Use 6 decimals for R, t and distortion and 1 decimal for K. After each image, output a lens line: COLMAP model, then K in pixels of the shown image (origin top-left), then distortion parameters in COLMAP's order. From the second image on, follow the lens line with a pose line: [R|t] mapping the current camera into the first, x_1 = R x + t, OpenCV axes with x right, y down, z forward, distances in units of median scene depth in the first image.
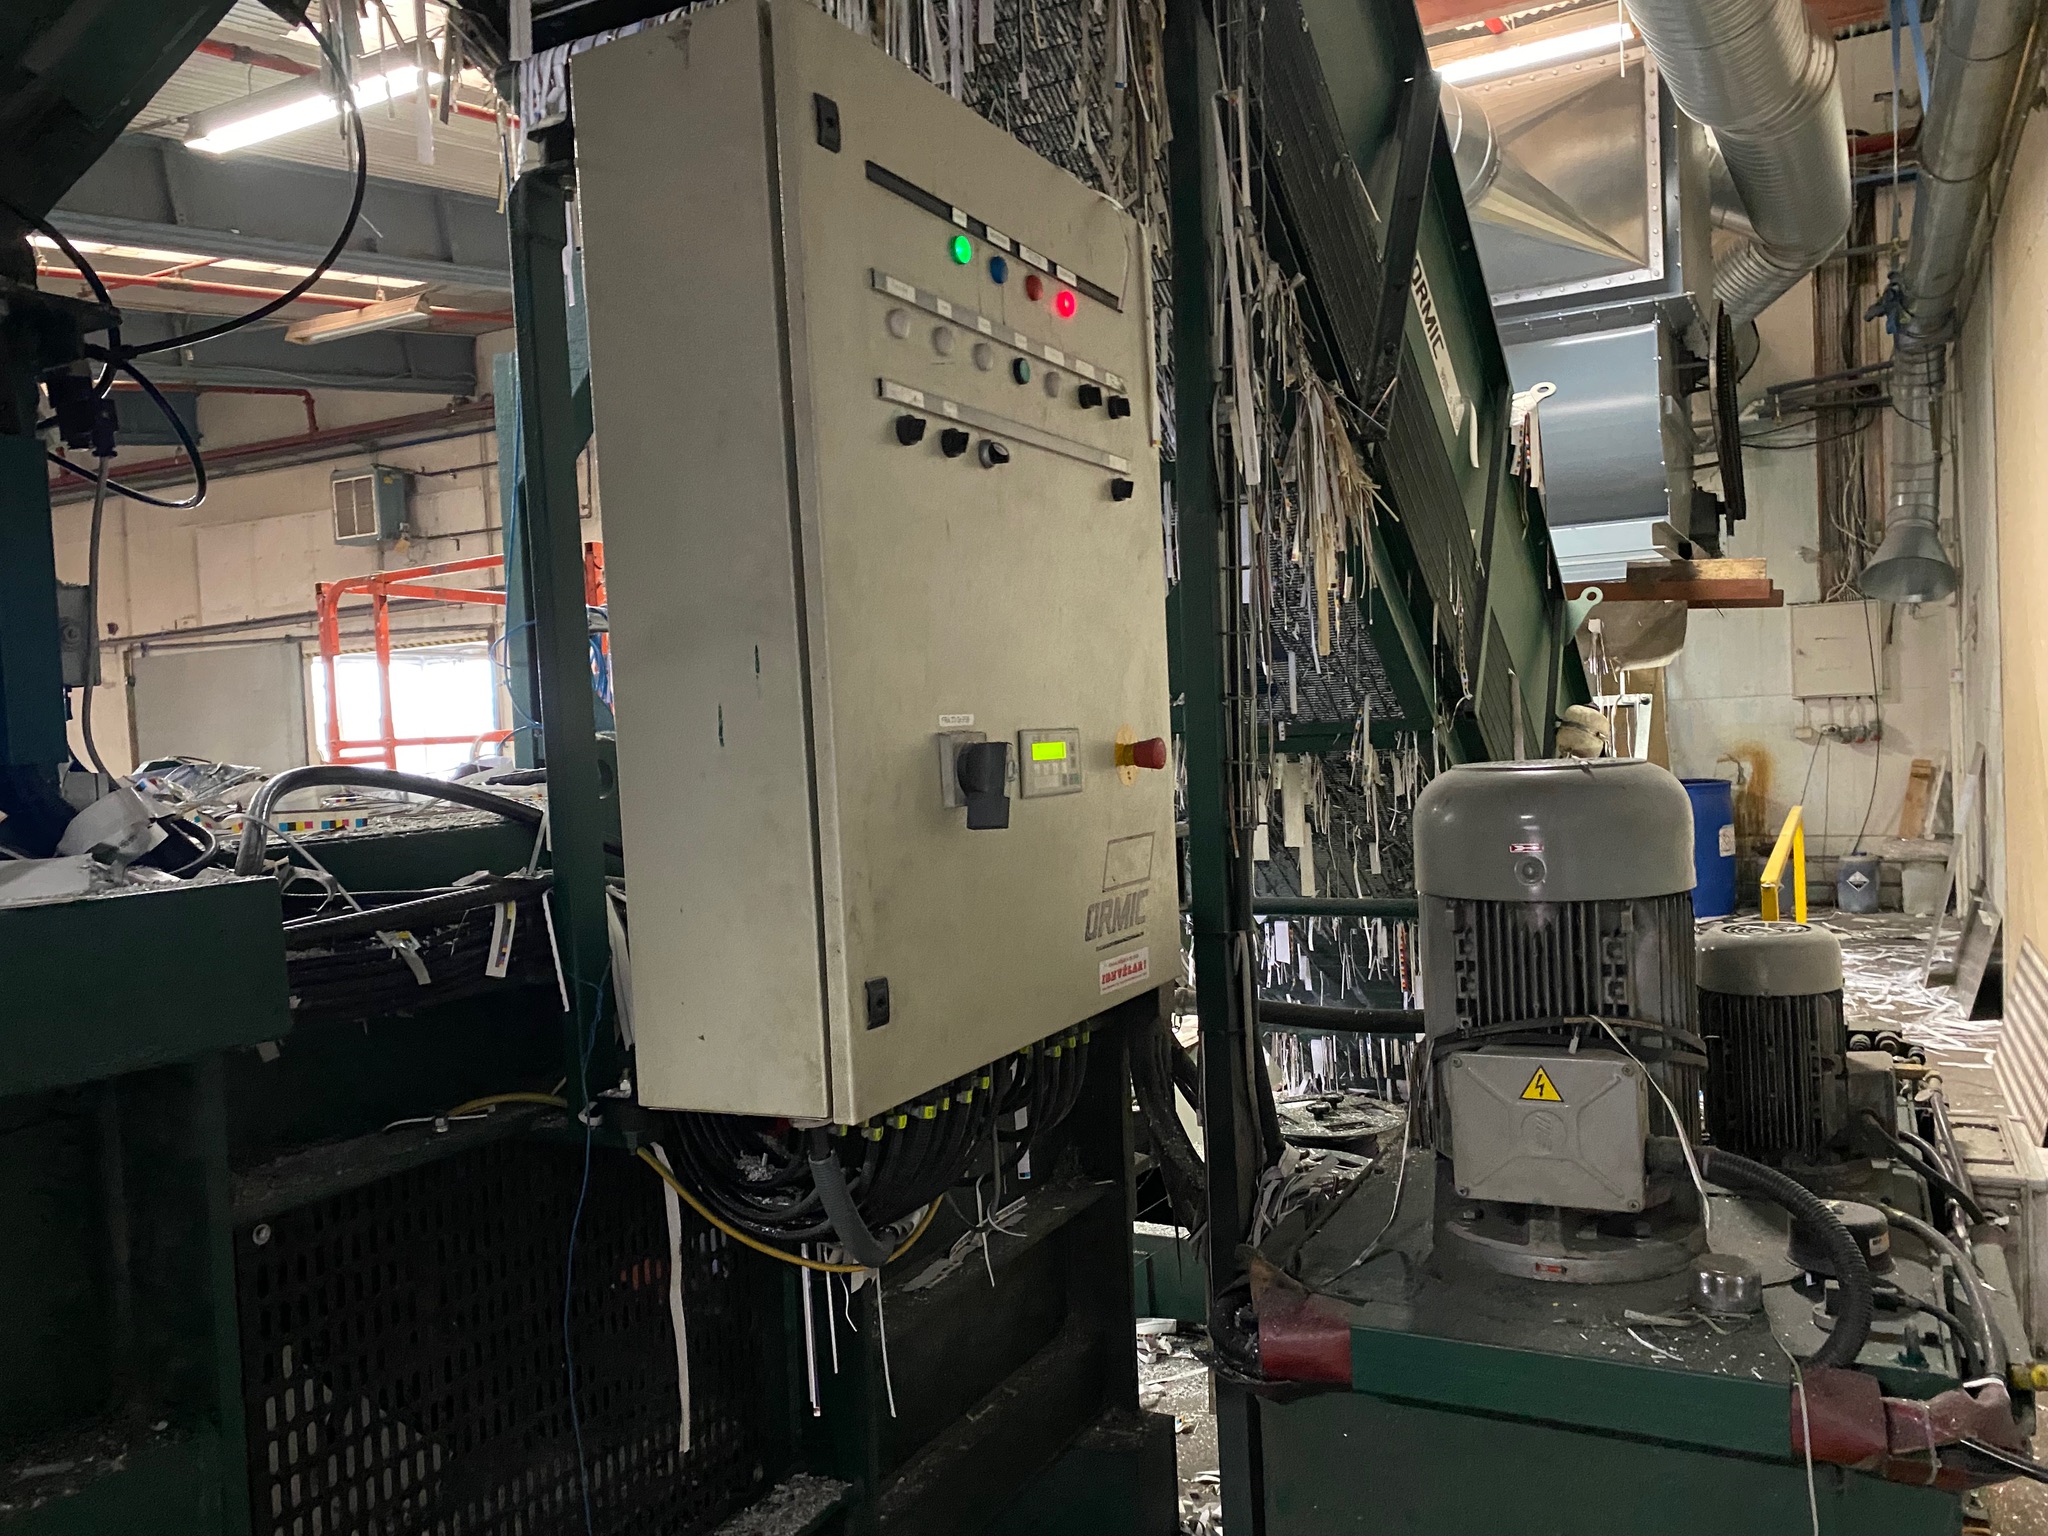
lens RADIAL K [[1557.8, 0, 1037.6], [0, 1557.8, 783.8], [0, 0, 1]] dist [0.034552, -0.027965]
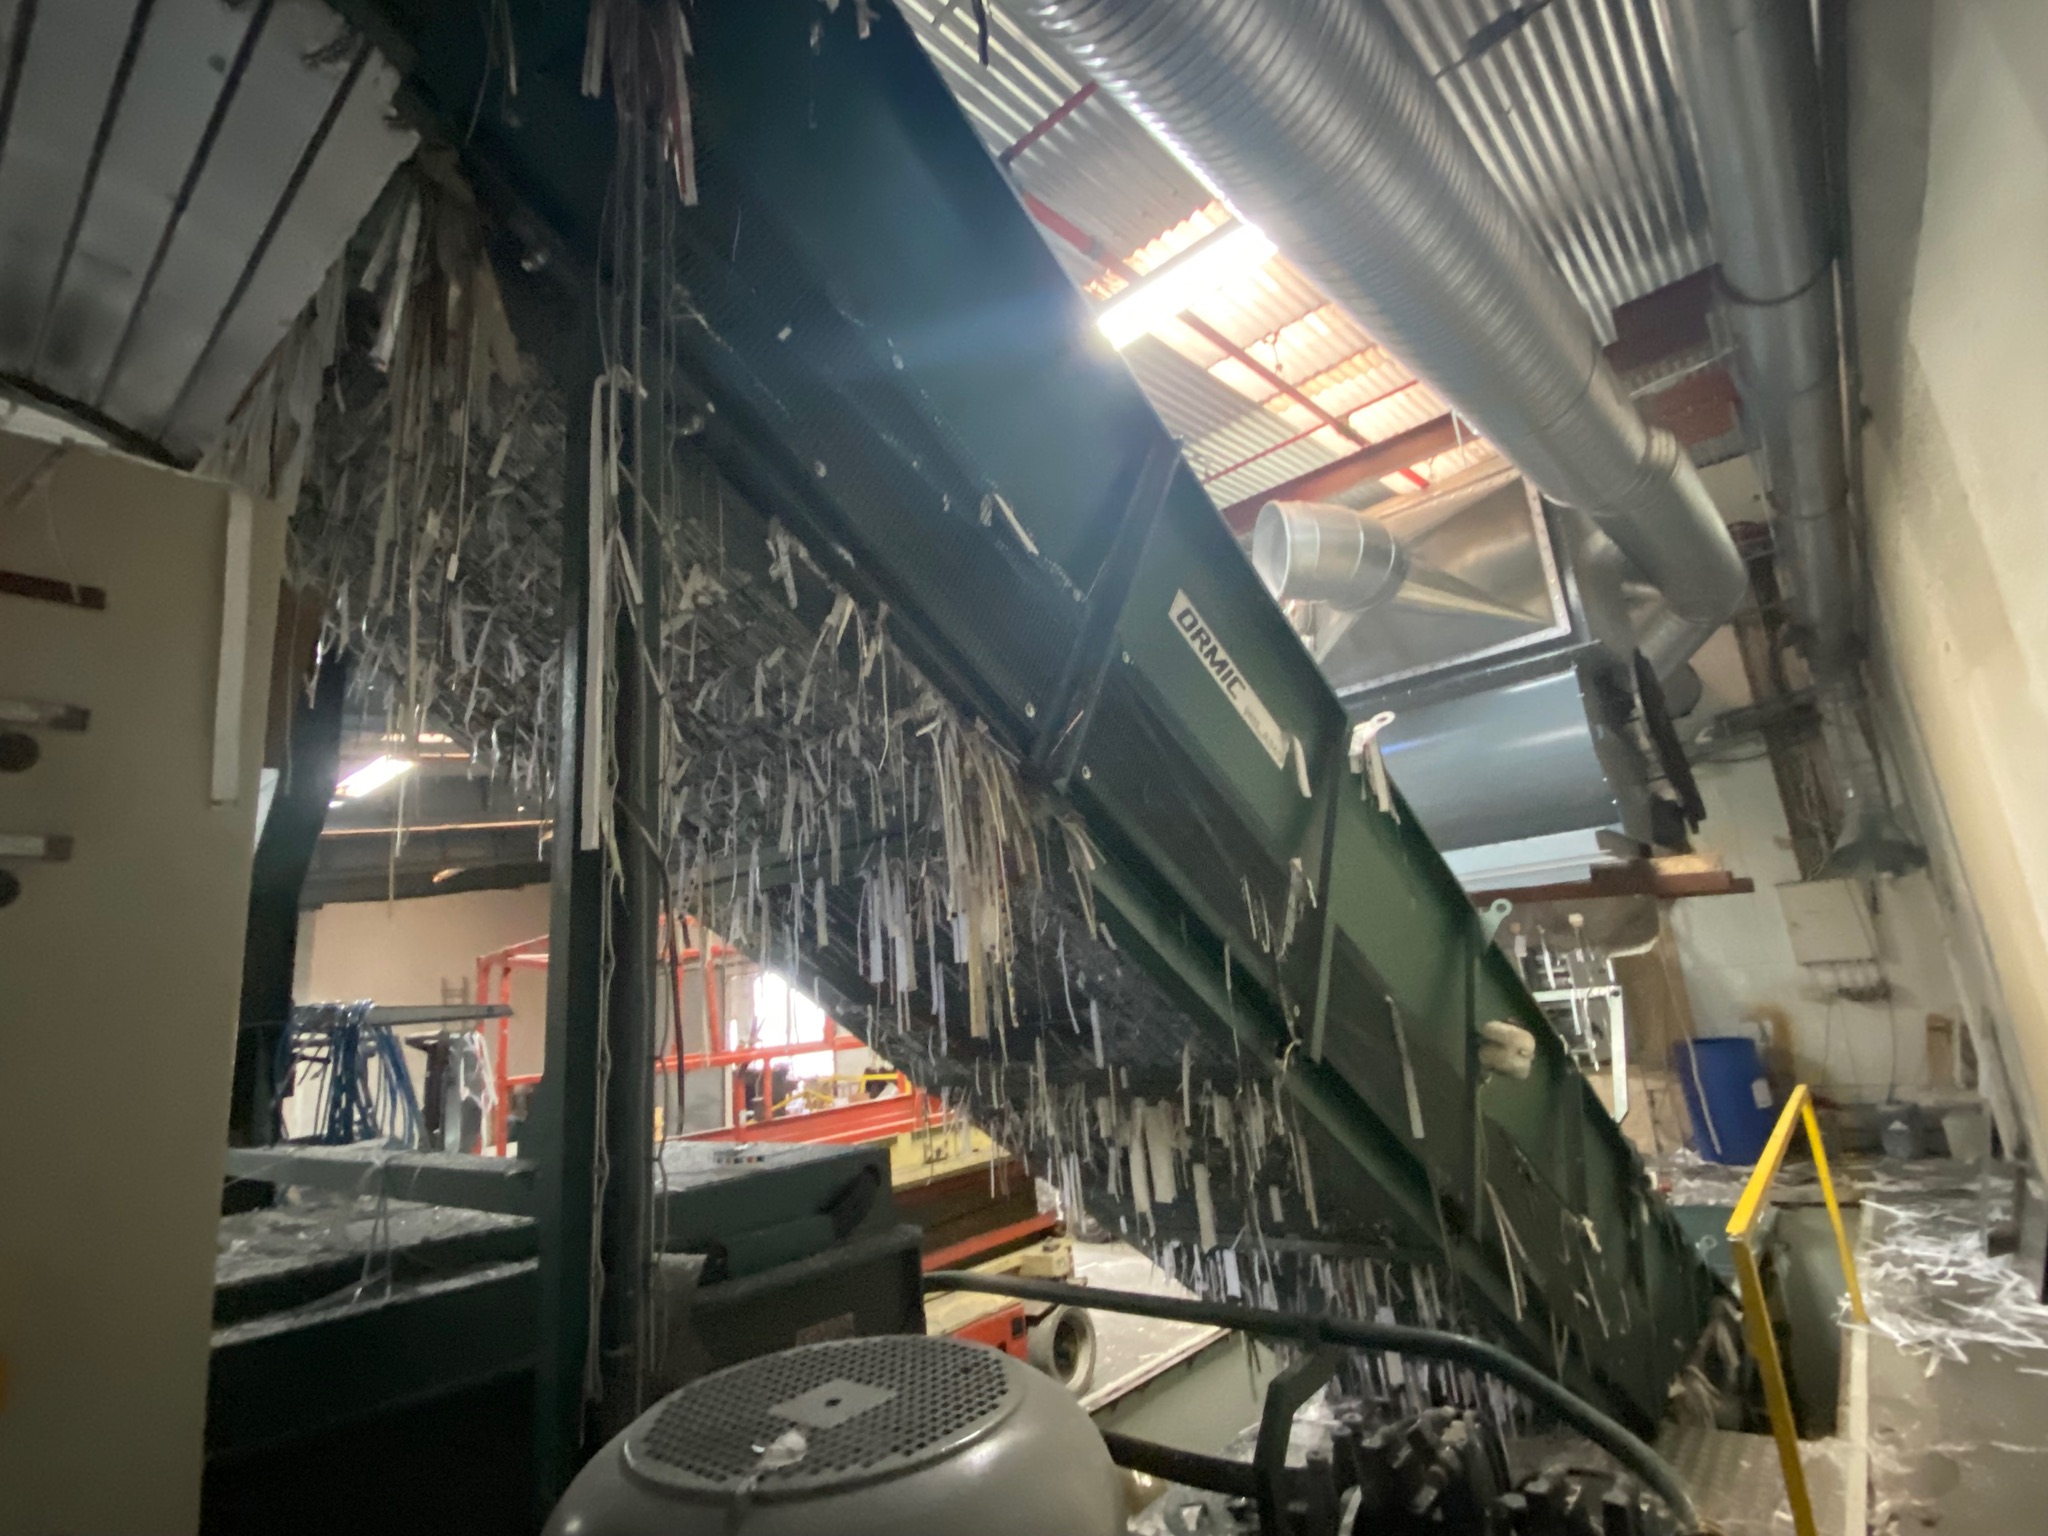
lens RADIAL K [[971.2, 0, 1006.4], [0, 971.2, 758.7], [0, 0, 1]] dist [-0.011393, -0.007619]
pose [[0.966603, -0.097431, -0.237036, 0.125670], [0.029749, 0.961319, -0.273828, -0.031333], [0.254547, 0.257631, 0.932112, 0.185377]]
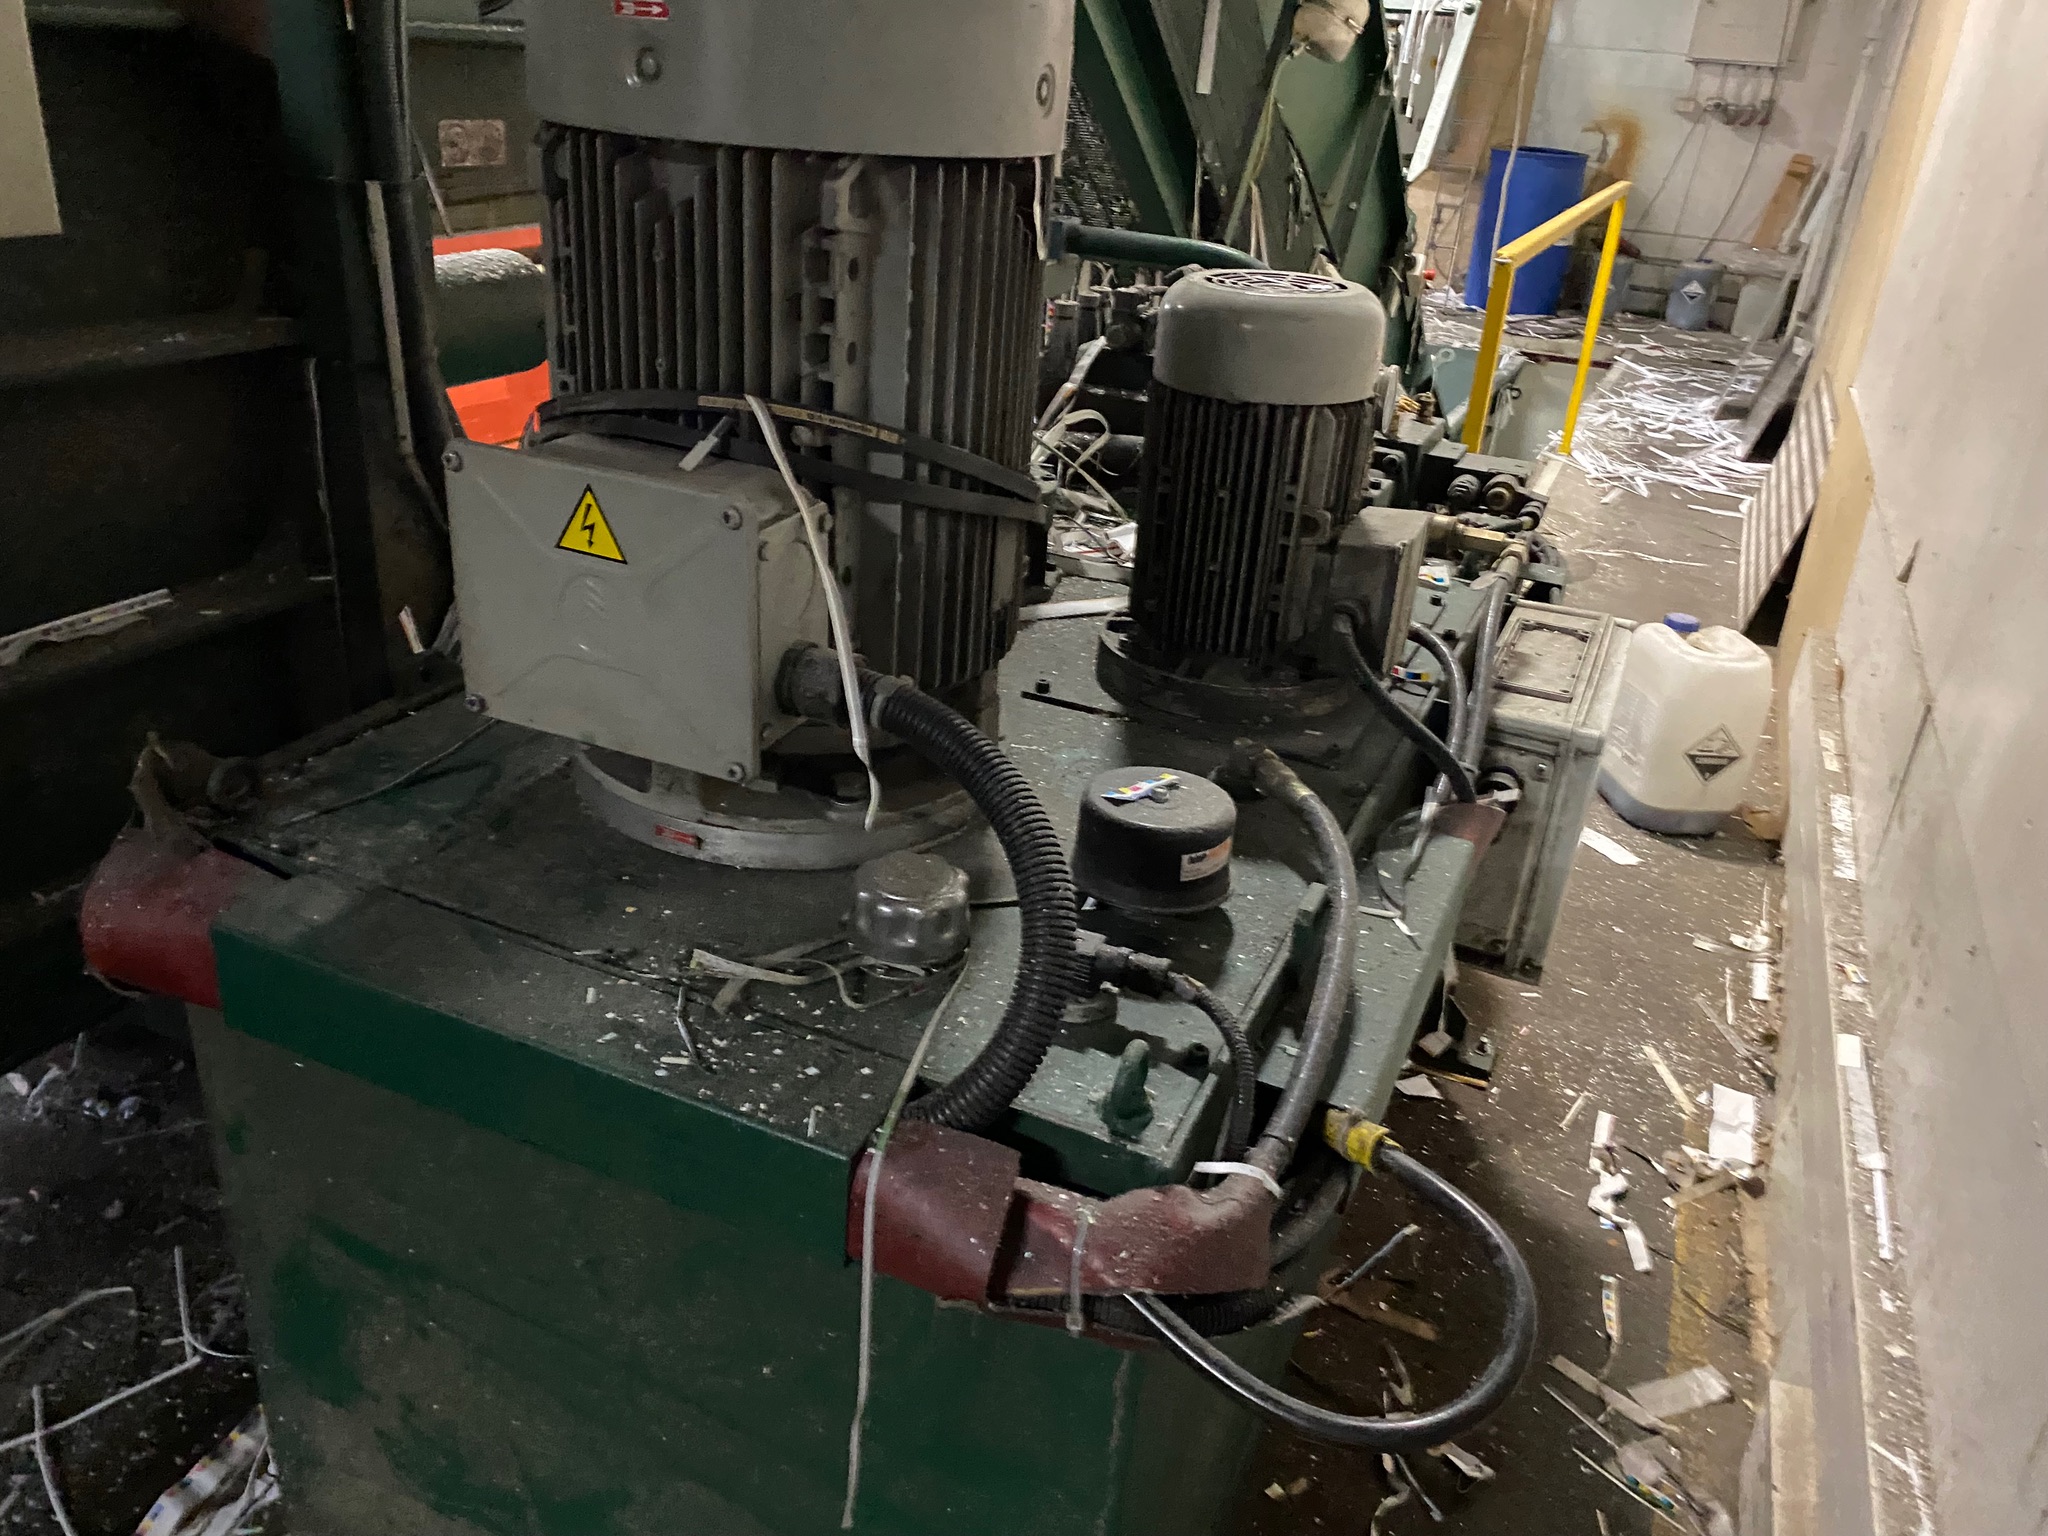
lens RADIAL K [[1557.8, 0, 1017.2], [0, 1557.8, 771.6], [0, 0, 1]] dist [0.034552, -0.027965]
pose [[0.991112, 0.088348, 0.099461, 0.098885], [-0.120434, 0.913457, 0.388707, 0.013370], [-0.056512, -0.397230, 0.915977, 0.122317]]
